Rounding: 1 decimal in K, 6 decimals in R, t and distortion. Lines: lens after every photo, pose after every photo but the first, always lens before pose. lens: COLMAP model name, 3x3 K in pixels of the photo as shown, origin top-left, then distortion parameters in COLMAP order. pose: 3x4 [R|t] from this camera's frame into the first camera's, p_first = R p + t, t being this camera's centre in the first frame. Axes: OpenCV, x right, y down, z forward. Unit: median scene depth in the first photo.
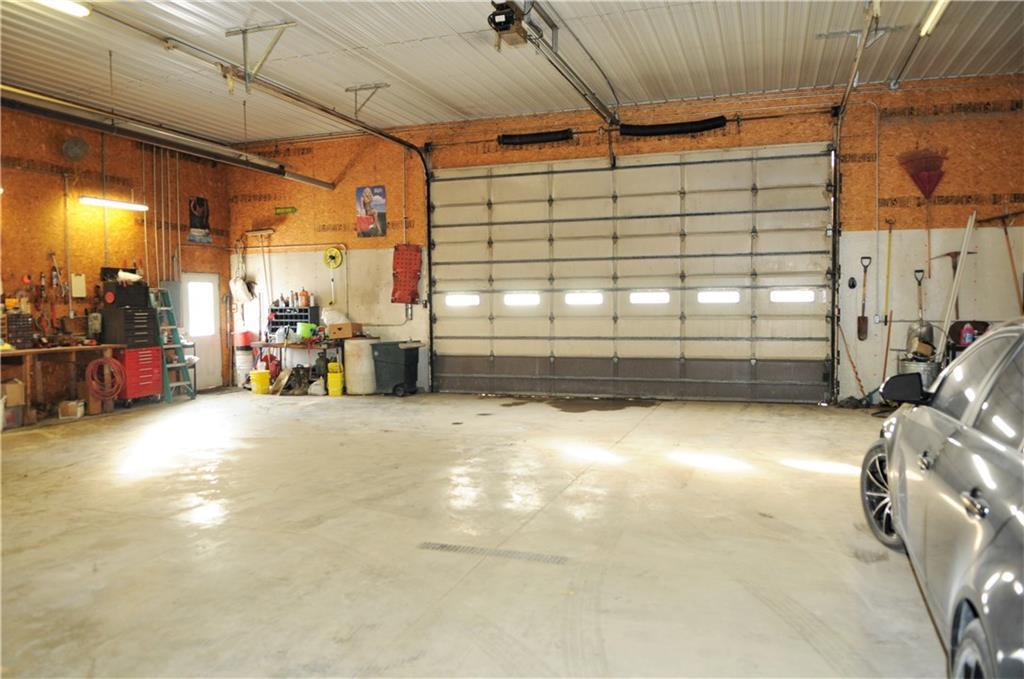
lens RADIAL K [[760.0, 0, 509.3], [0, 760.0, 350.3], [0, 0, 1]] dist [-0.027069, -0.032154]
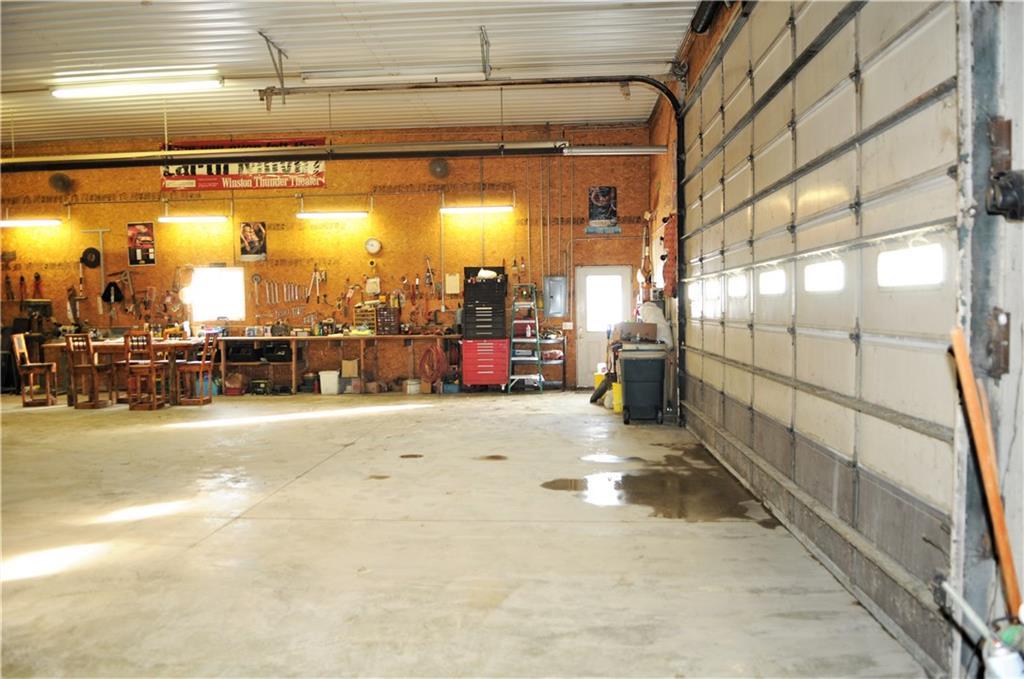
lens RADIAL K [[760.0, 0, 509.3], [0, 760.0, 350.3], [0, 0, 1]] dist [-0.027069, -0.032154]
pose [[0.253228, 0.060097, -0.965538, 0.579460], [-0.050035, 0.997546, 0.048967, -0.043448], [0.966112, 0.035911, 0.255614, 0.756147]]
